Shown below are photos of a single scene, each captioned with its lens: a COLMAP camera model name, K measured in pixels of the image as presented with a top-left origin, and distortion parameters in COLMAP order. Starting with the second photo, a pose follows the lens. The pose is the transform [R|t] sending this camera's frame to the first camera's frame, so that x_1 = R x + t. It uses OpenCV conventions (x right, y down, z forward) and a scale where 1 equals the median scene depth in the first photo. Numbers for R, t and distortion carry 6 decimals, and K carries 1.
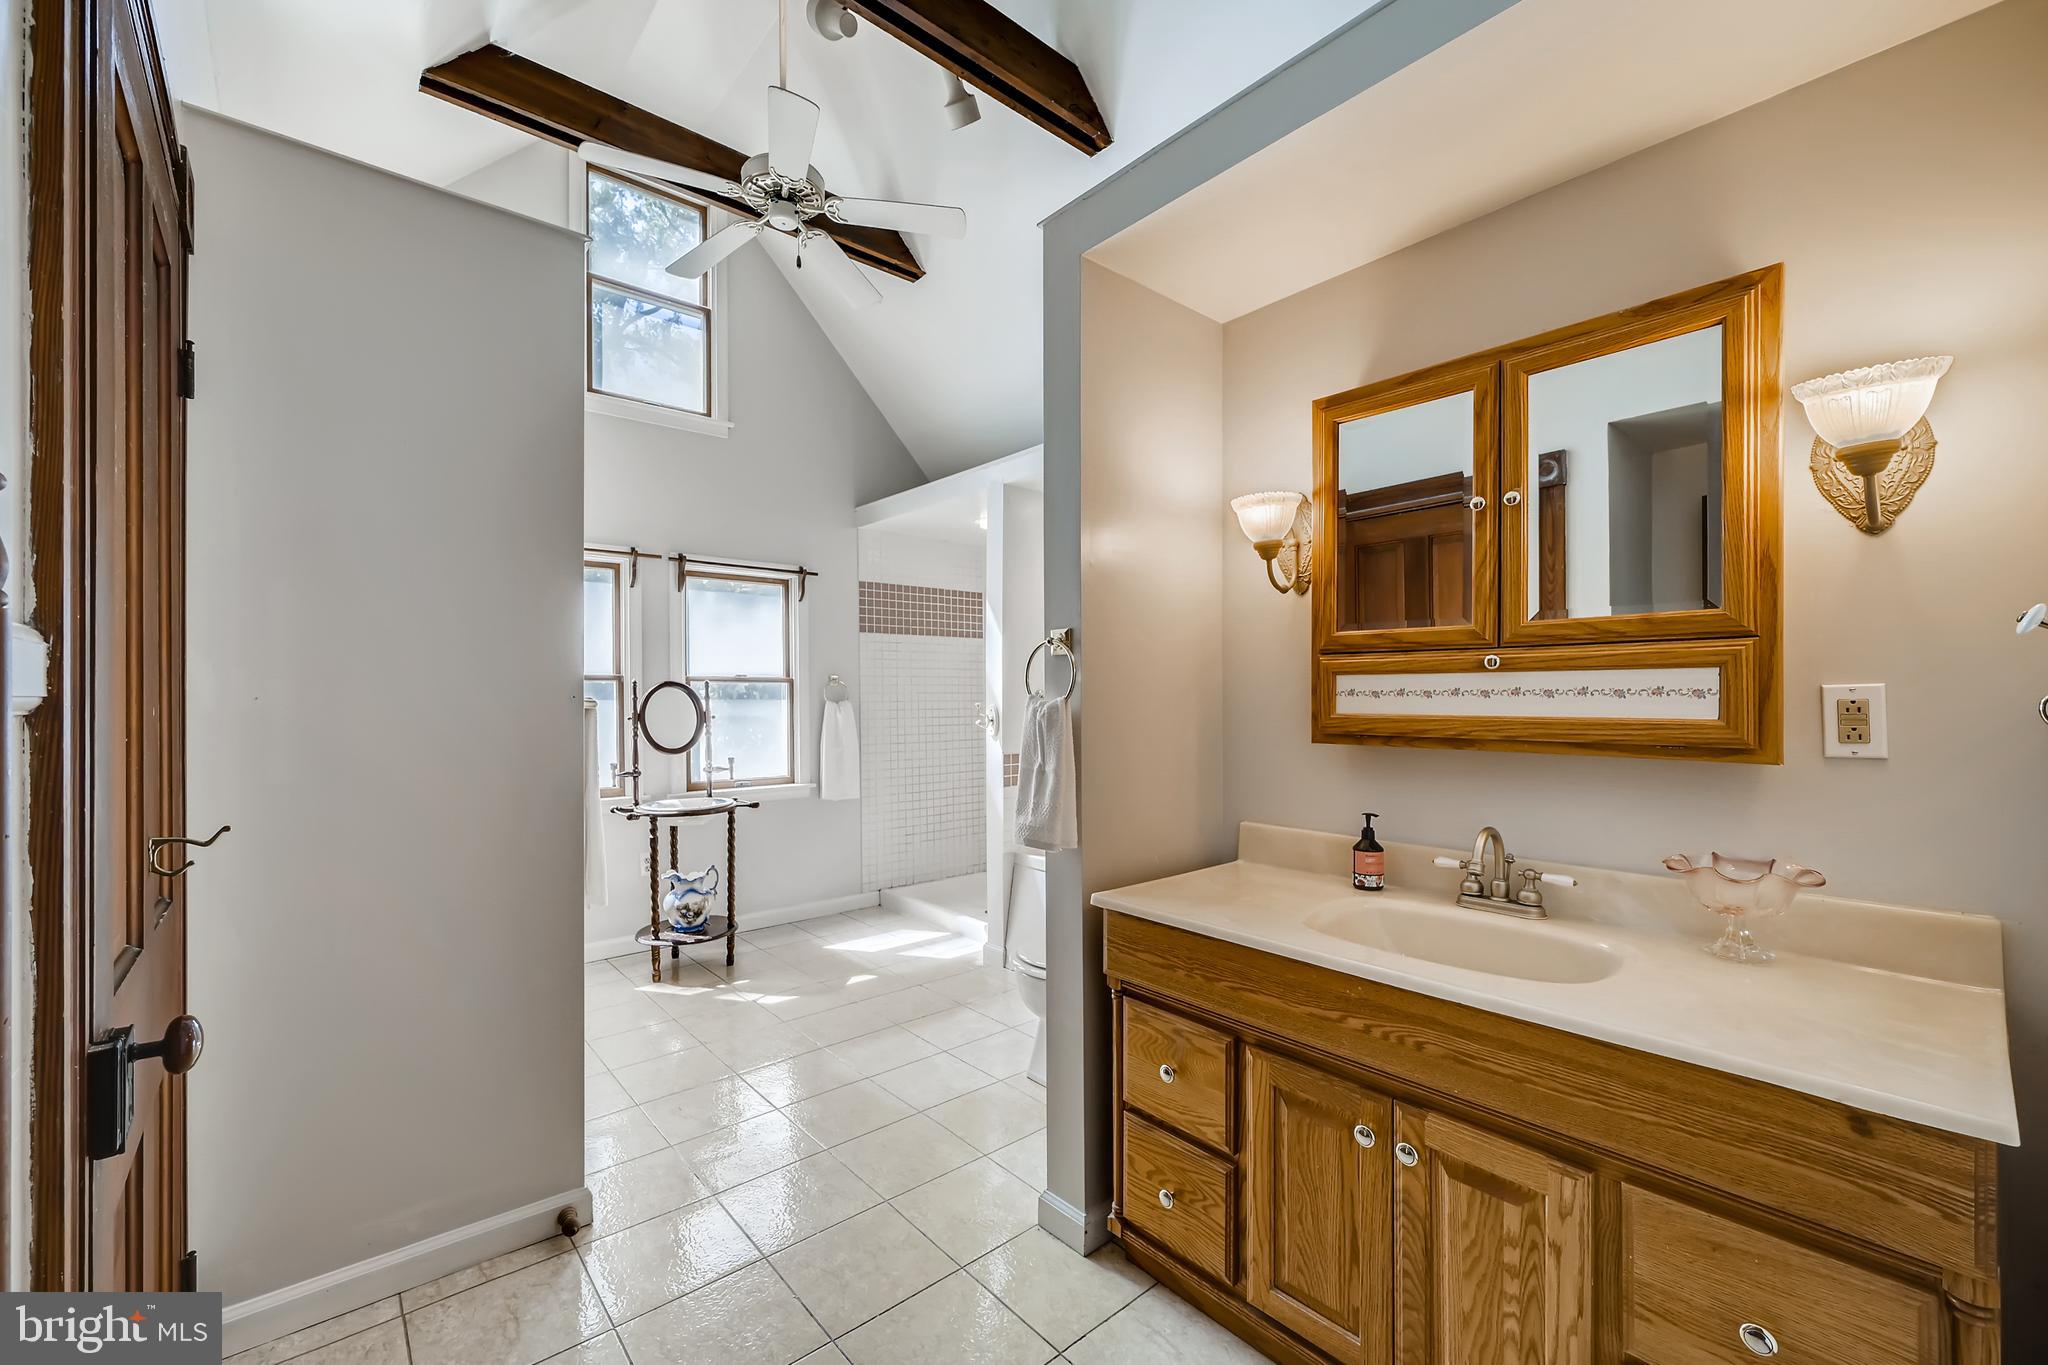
lens RADIAL K [[813.9, 0, 1016.7], [0, 813.9, 691.5], [0, 0, 1]] dist [-0.000057, 0.000044]
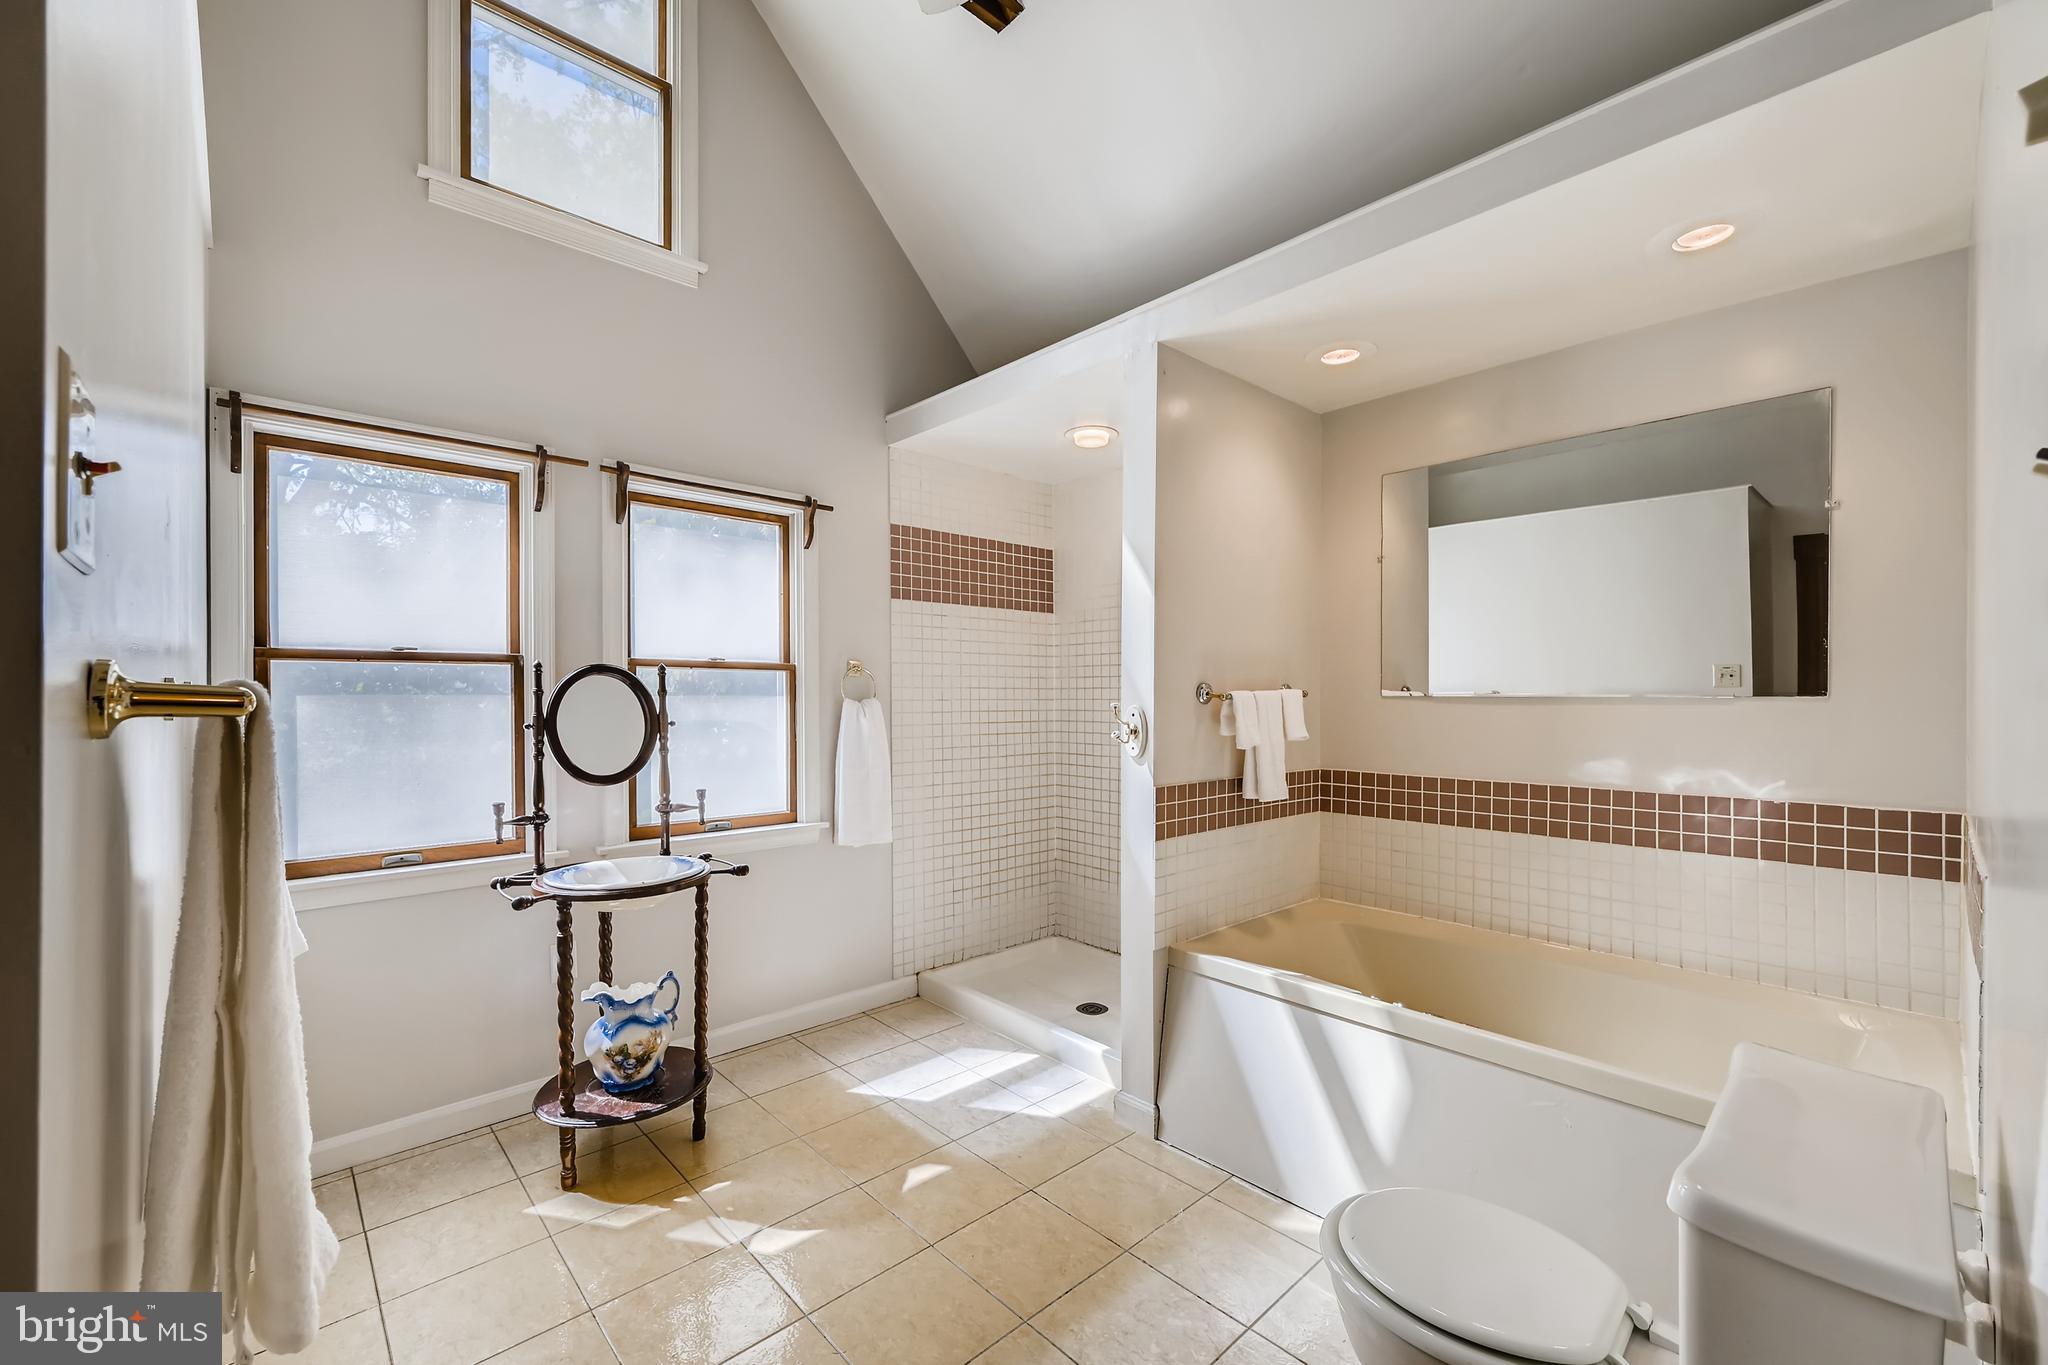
lens RADIAL K [[833.1, 0, 1020.3], [0, 833.1, 691.2], [0, 0, 1]] dist [-0.000181, 0.000103]
pose [[0.999492, 0.003990, 0.031630, -0.125630], [-0.003995, 0.999992, 0.000081, 0.005544], [-0.031630, -0.000207, 0.999500, 0.350460]]
